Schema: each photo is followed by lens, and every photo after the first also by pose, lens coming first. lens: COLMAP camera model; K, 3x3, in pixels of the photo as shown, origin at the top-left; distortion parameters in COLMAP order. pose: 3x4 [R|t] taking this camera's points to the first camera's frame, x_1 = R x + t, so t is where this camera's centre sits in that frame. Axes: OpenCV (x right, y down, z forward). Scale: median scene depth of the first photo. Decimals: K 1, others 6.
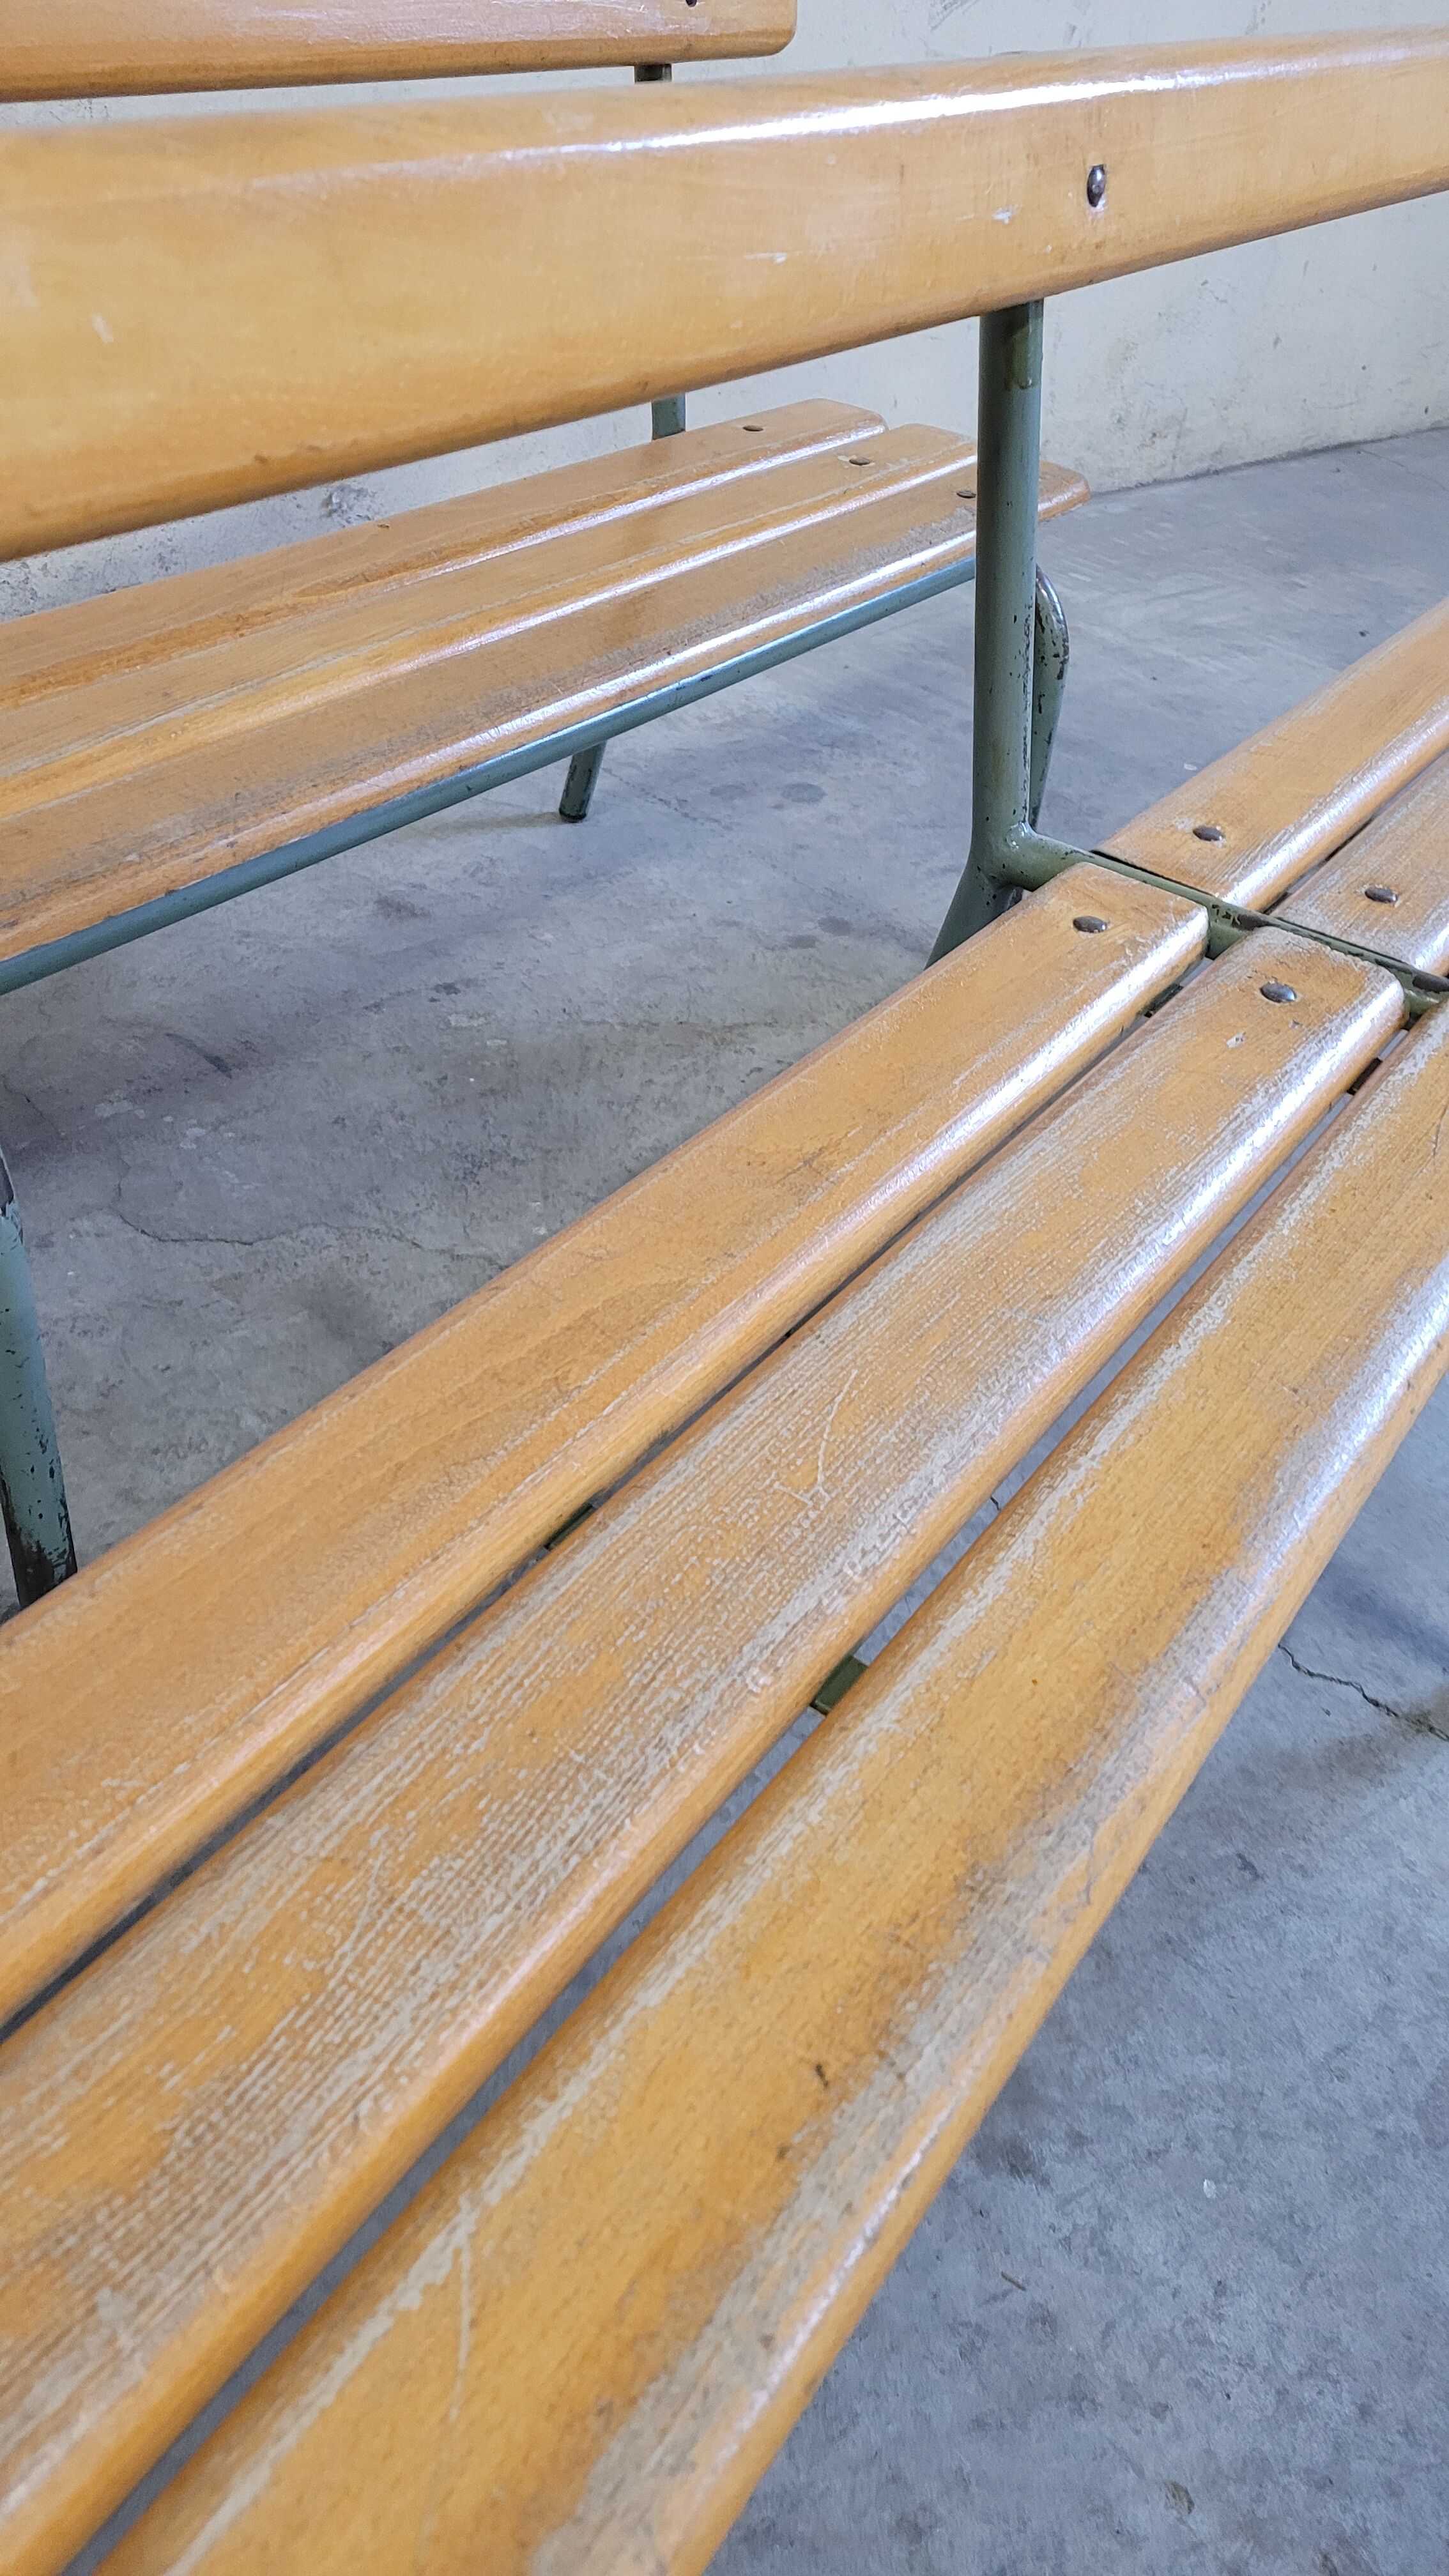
lens RADIAL K [[1931.5, 0, 723.2], [0, 1931.5, 1267.2], [0, 0, 1]] dist [0.058164, -0.036406]
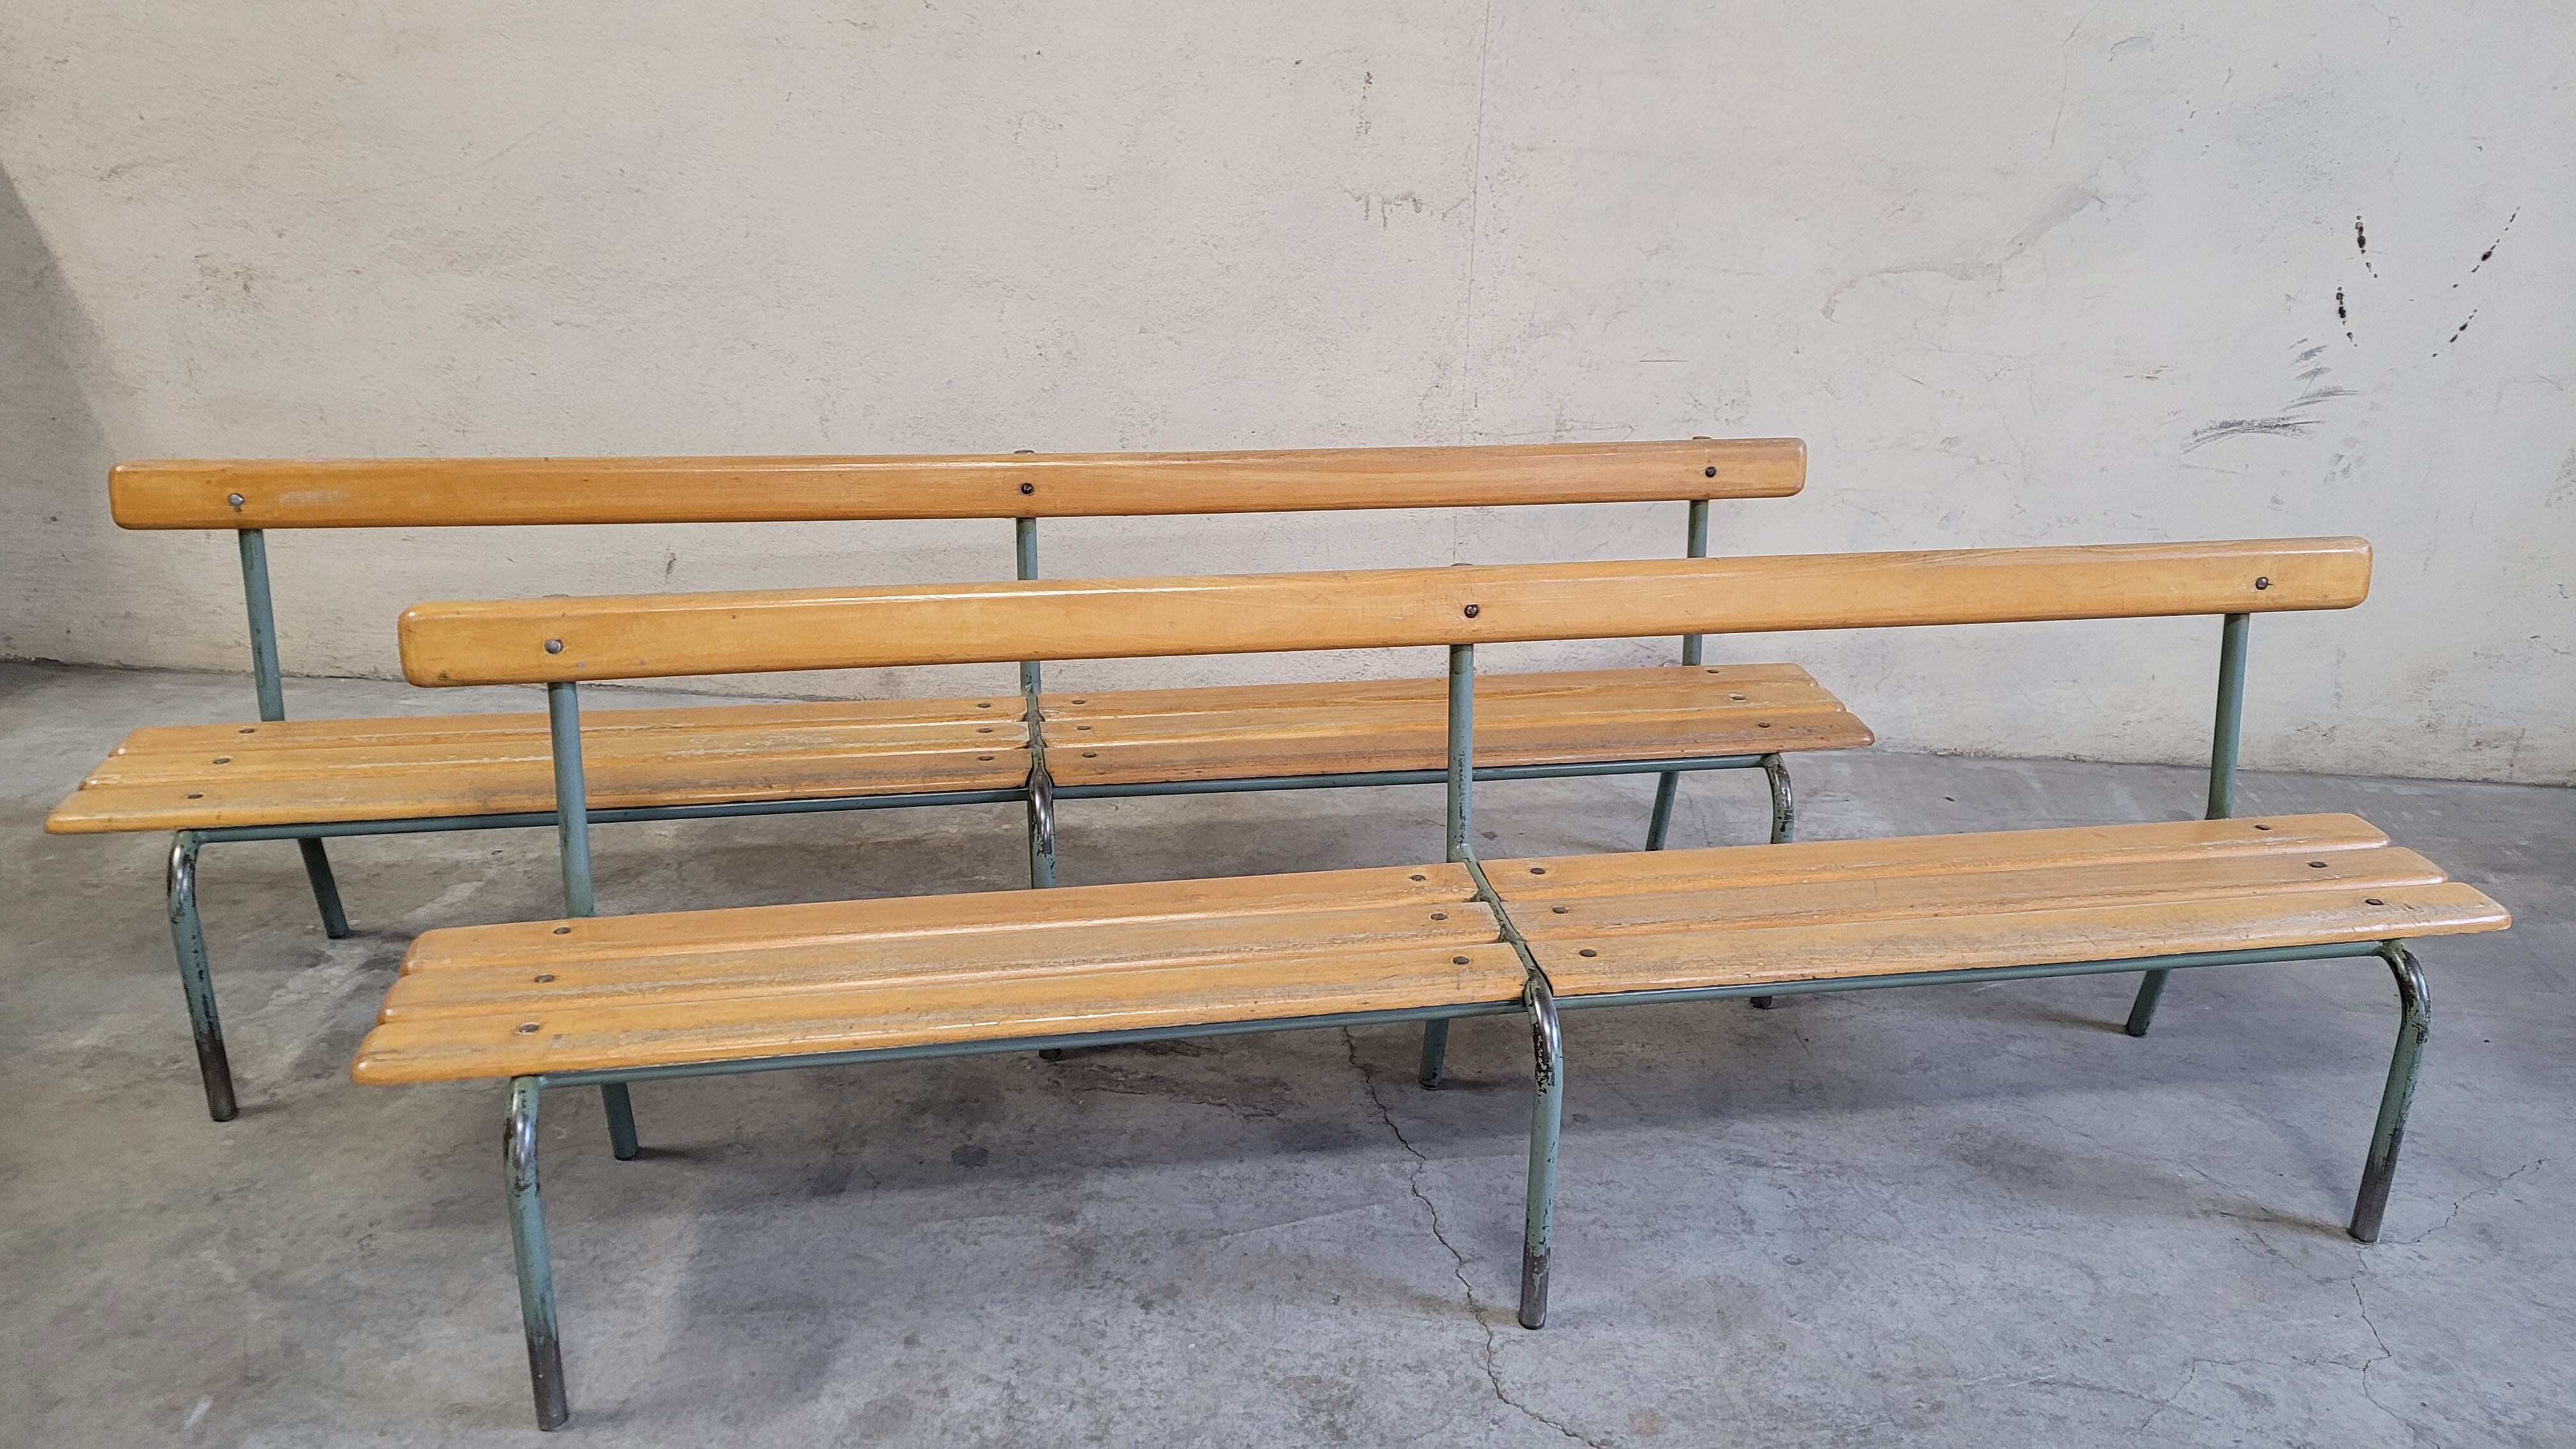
lens RADIAL K [[1931.5, 0, 1288.5], [0, 1931.5, 683.1], [0, 0, 1]] dist [0.058164, -0.036406]
pose [[0.703197, 0.186392, -0.686128, 1.022724], [-0.397168, 0.903400, -0.161633, 0.034846], [0.589721, 0.386168, 0.709298, -0.543945]]
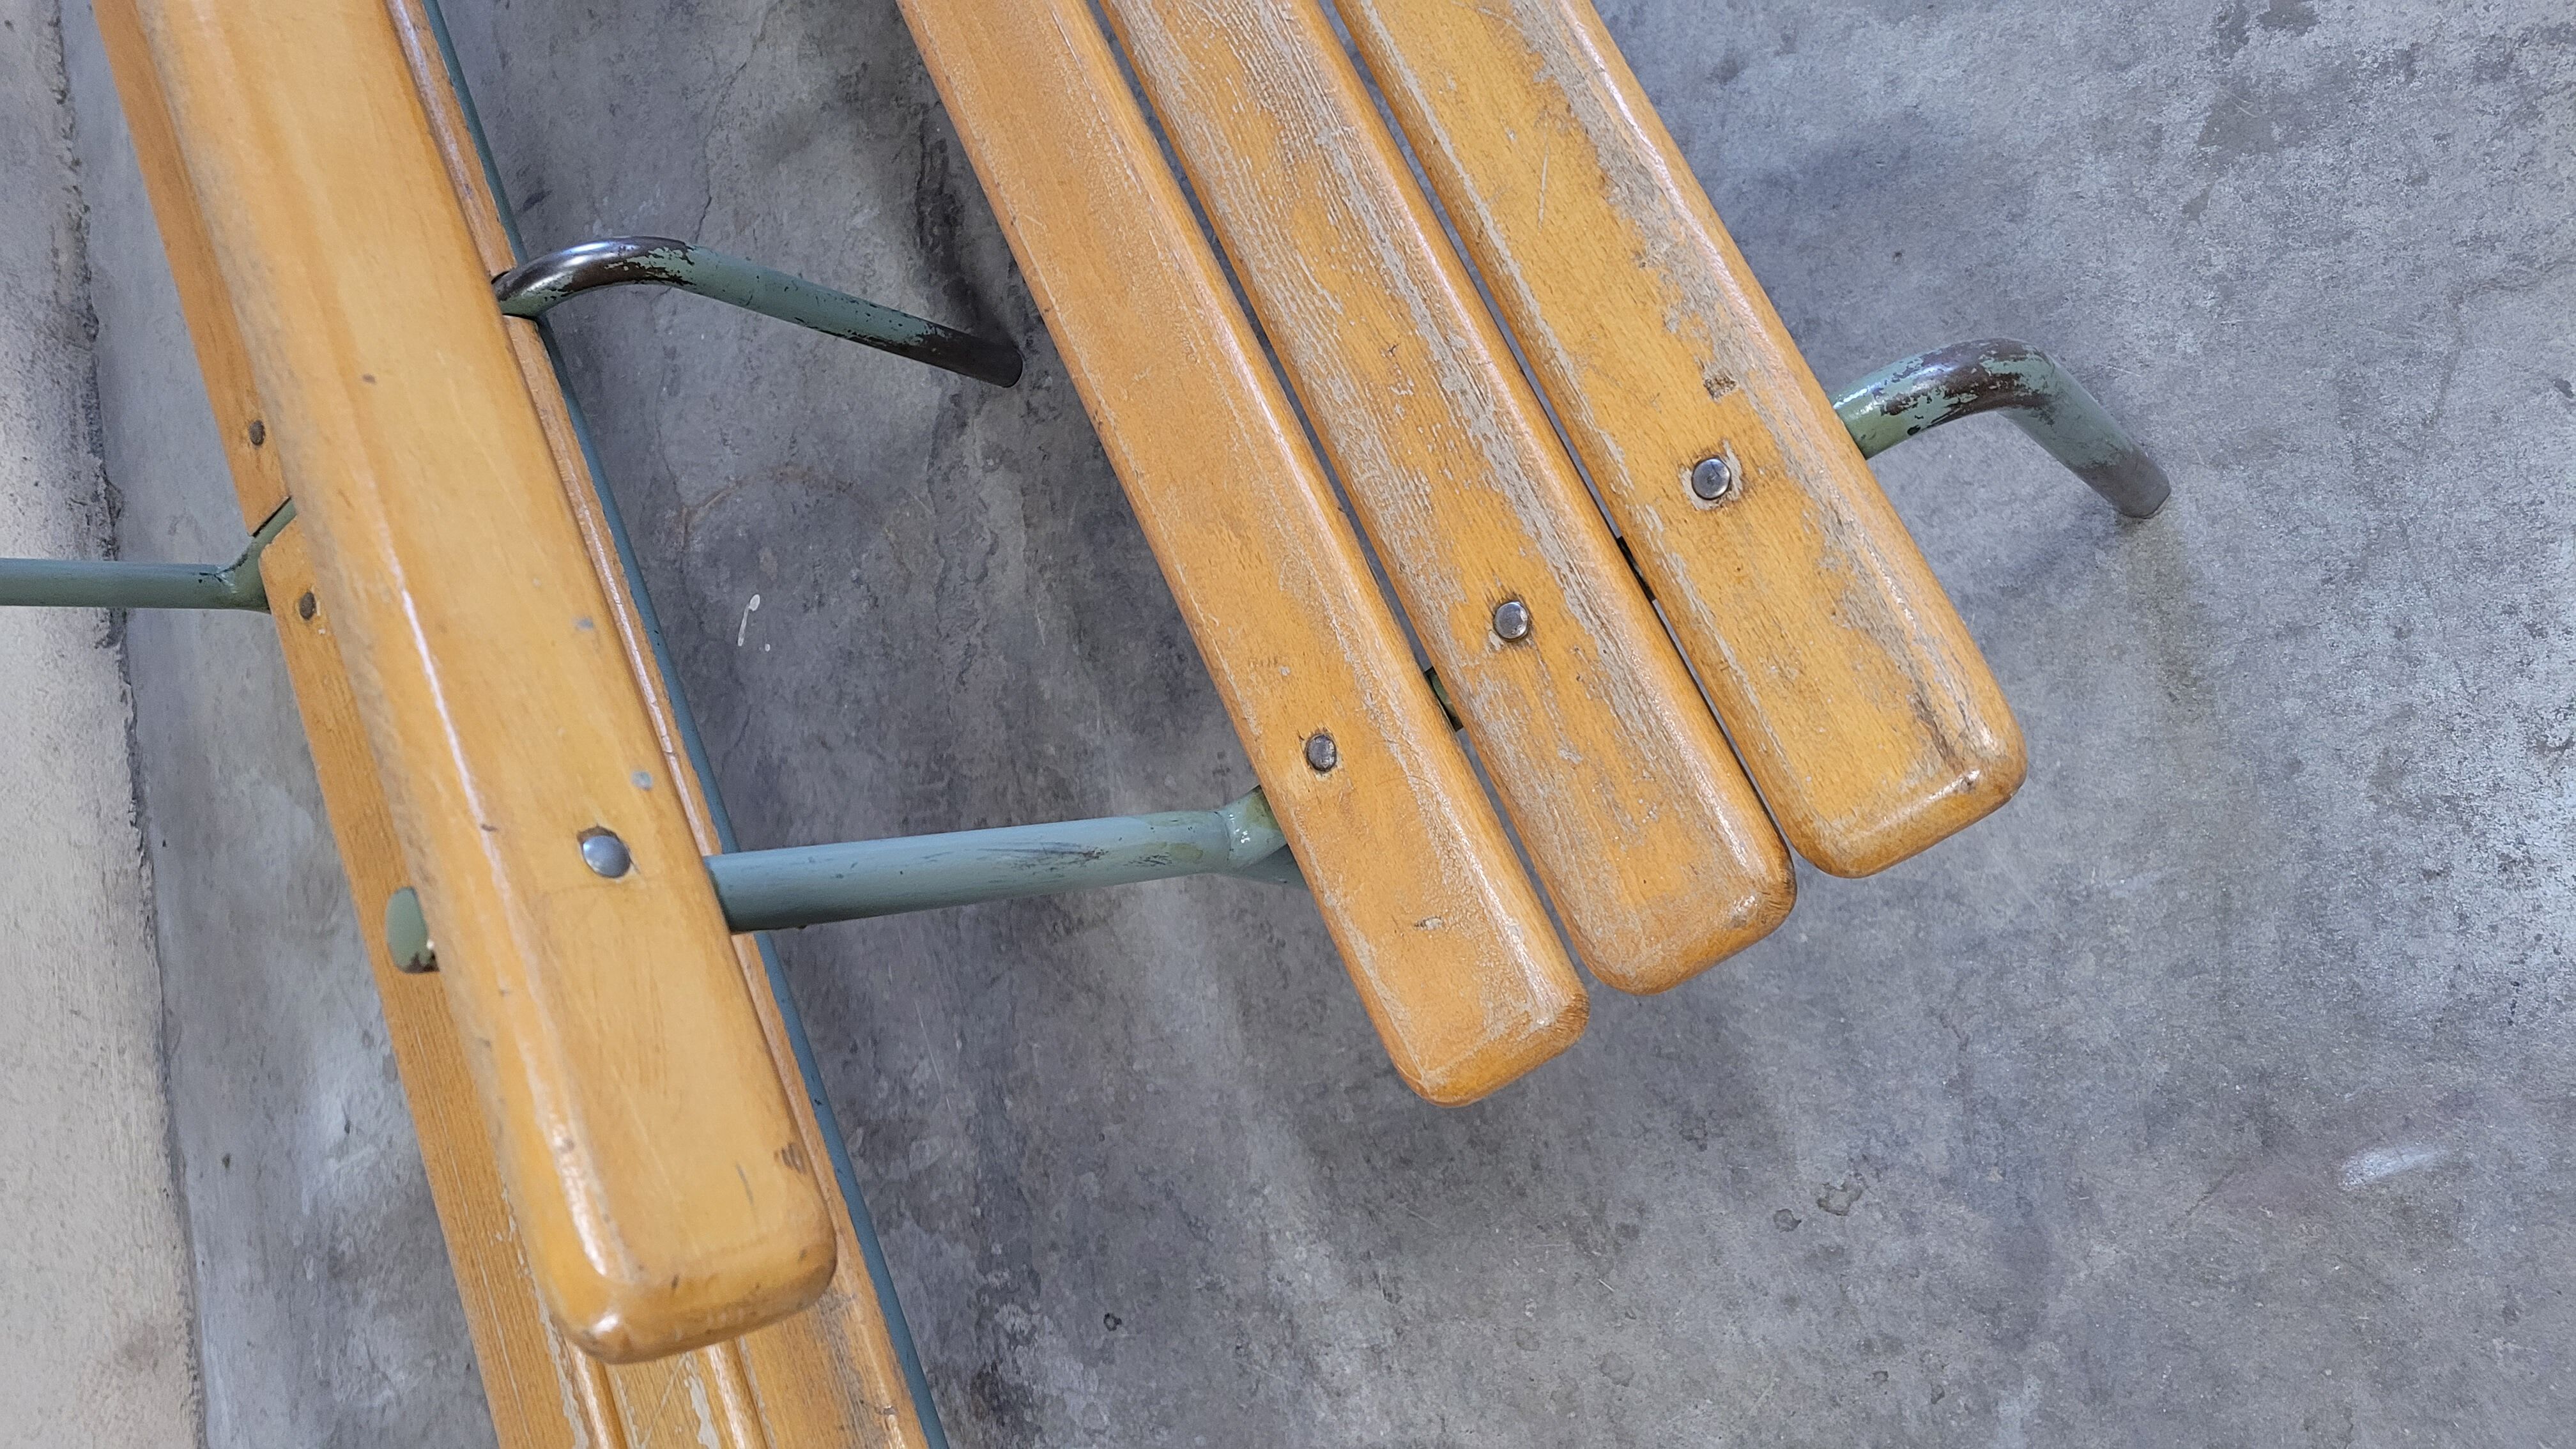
lens RADIAL K [[1931.5, 0, 1321.9], [0, 1931.5, 739.6], [0, 0, 1]] dist [0.058164, -0.036406]
pose [[0.328895, -0.909811, -0.253125, -0.097522], [0.906643, 0.229203, 0.354210, -0.017048], [-0.264247, -0.345992, 0.900257, -0.292572]]
